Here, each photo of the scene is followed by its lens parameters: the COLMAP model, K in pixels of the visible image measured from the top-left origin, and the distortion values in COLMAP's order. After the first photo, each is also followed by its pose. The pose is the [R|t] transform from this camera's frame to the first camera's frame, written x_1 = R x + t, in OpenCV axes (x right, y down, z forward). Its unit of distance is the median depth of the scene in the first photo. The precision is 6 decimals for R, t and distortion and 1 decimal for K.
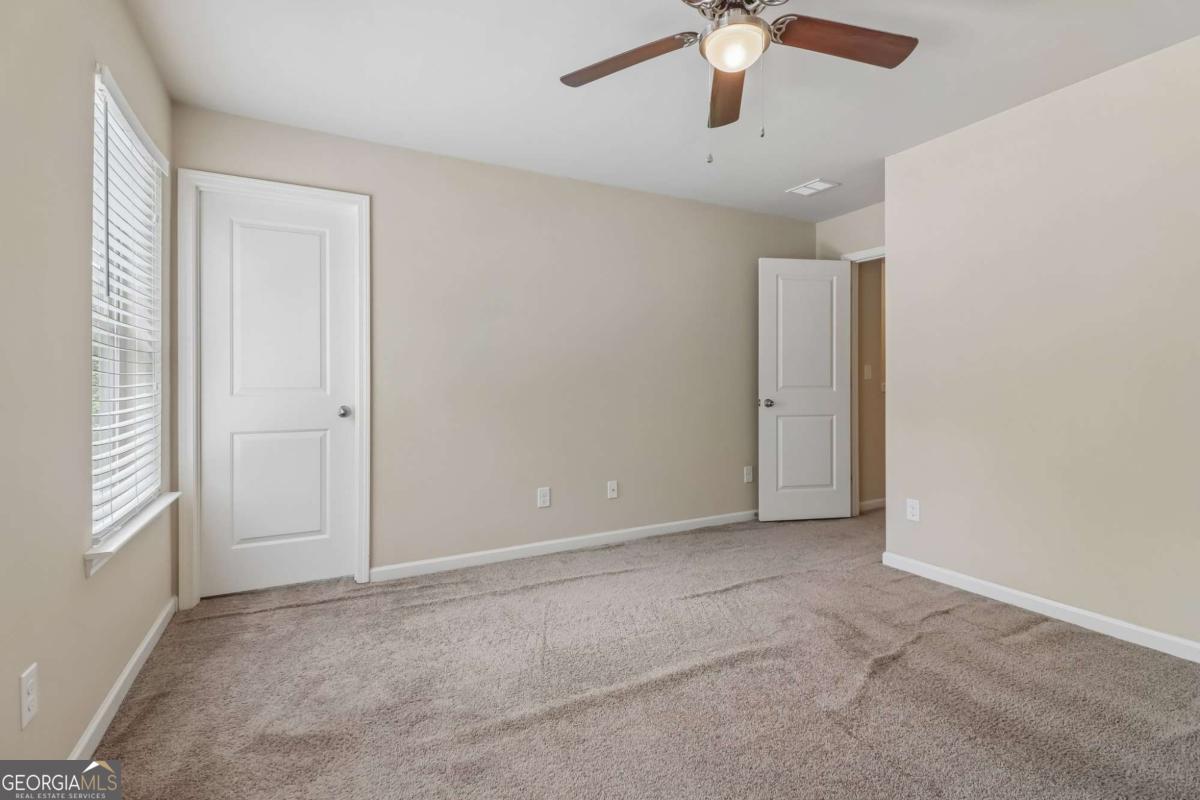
lens RADIAL K [[559.5, 0, 593.2], [0, 559.5, 382.0], [0, 0, 1]] dist [0.003275, -0.007697]
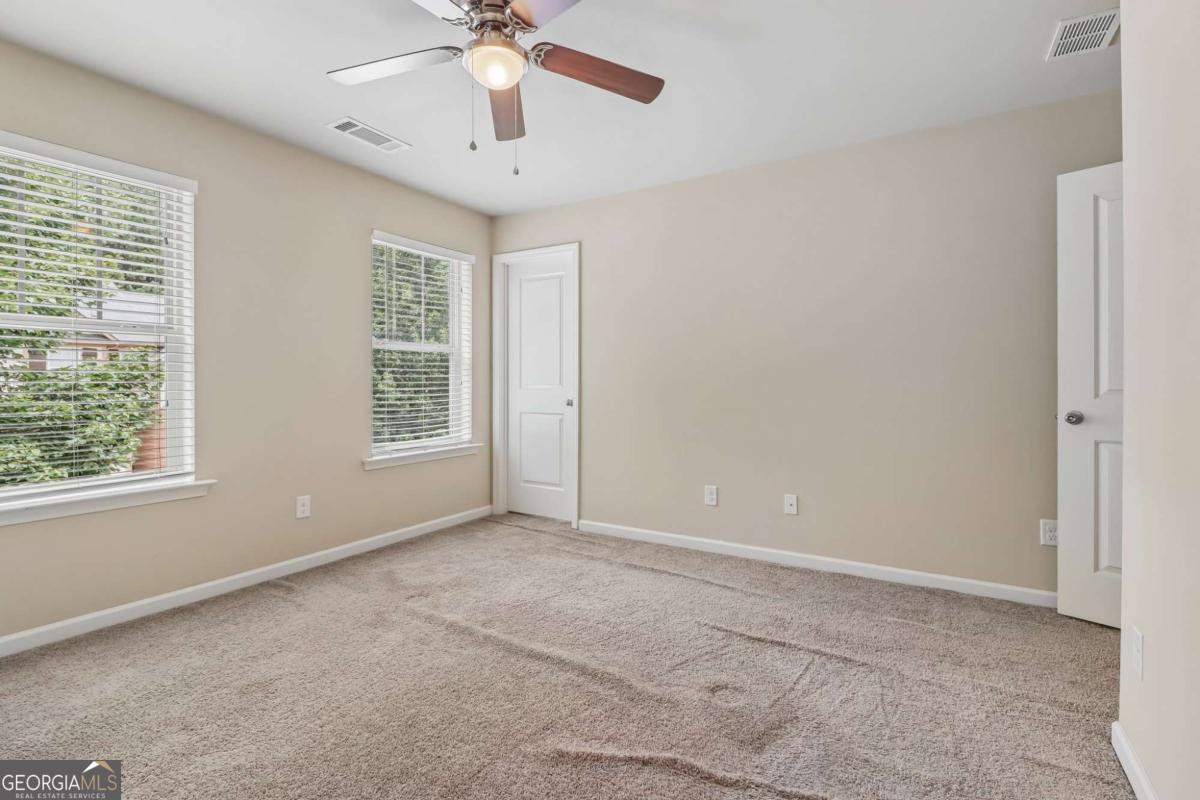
lens RADIAL K [[559.5, 0, 634.2], [0, 559.5, 381.5], [0, 0, 1]] dist [0.003275, -0.007697]
pose [[0.514463, 0.005146, -0.857497, 0.827184], [0.001086, 0.999977, 0.006652, -0.007443], [0.857512, -0.004354, 0.514446, 0.425757]]
